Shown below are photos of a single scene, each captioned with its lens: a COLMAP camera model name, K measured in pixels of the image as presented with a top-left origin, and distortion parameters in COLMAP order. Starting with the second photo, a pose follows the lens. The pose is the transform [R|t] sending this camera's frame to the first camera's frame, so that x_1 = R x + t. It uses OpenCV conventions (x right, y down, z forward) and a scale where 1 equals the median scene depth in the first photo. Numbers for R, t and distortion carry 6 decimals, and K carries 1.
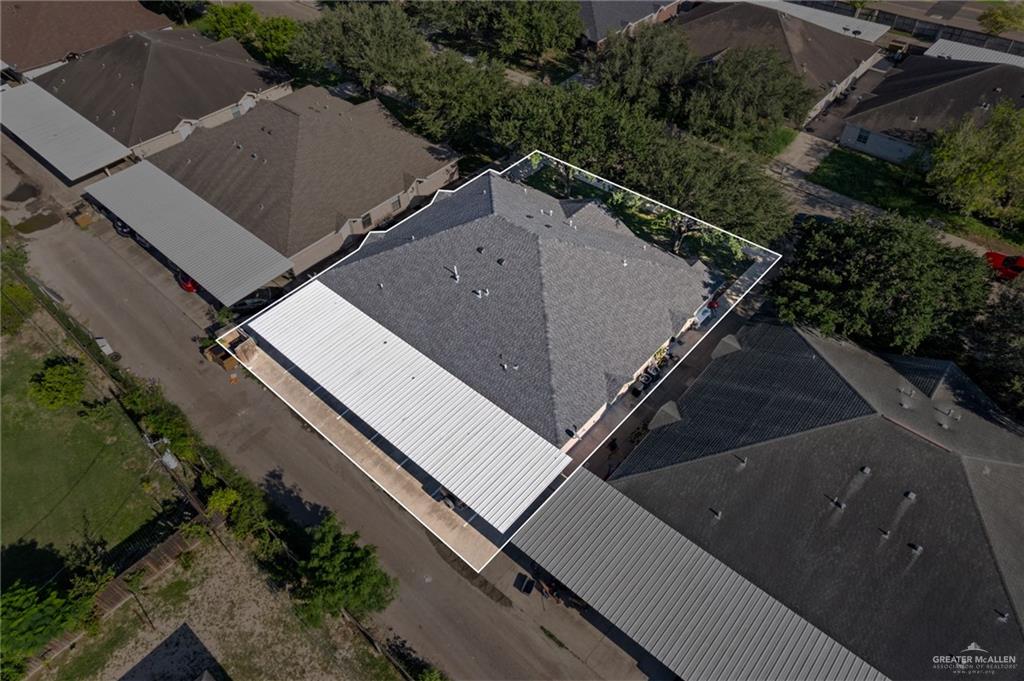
lens RADIAL K [[647.6, 0, 492.3], [0, 647.6, 344.1], [0, 0, 1]] dist [-0.005397, -0.000469]
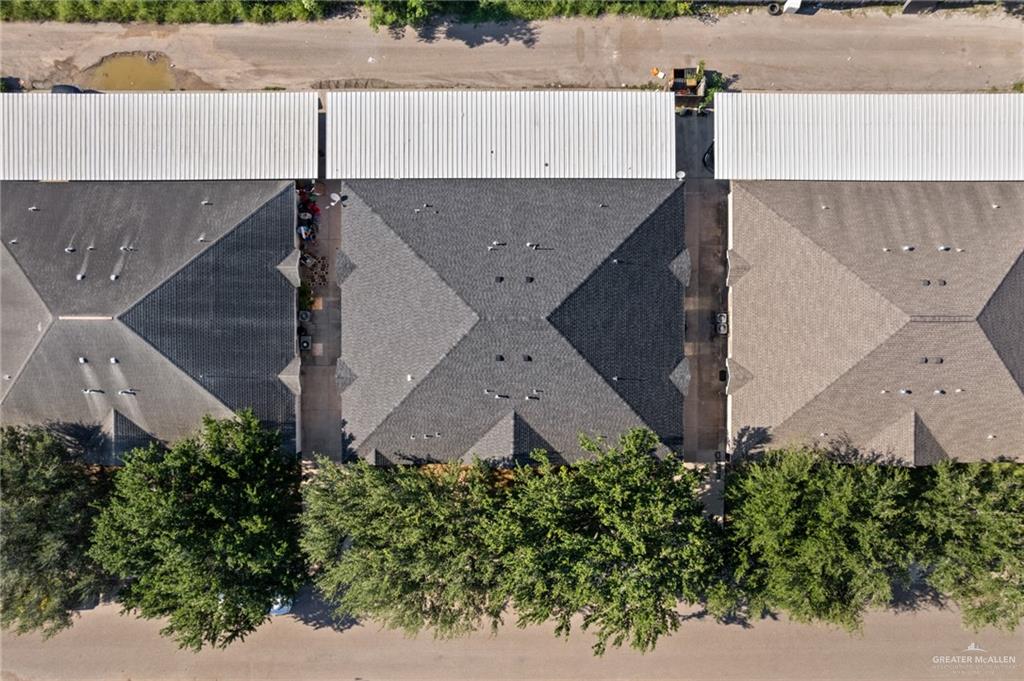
lens RADIAL K [[647.6, 0, 510.2], [0, 647.6, 341.6], [0, 0, 1]] dist [-0.005397, -0.000469]
pose [[-0.735542, 0.676783, 0.030702, 0.042449], [-0.485973, -0.558656, 0.672111, -1.024946], [0.472025, 0.479446, 0.739814, 0.441900]]
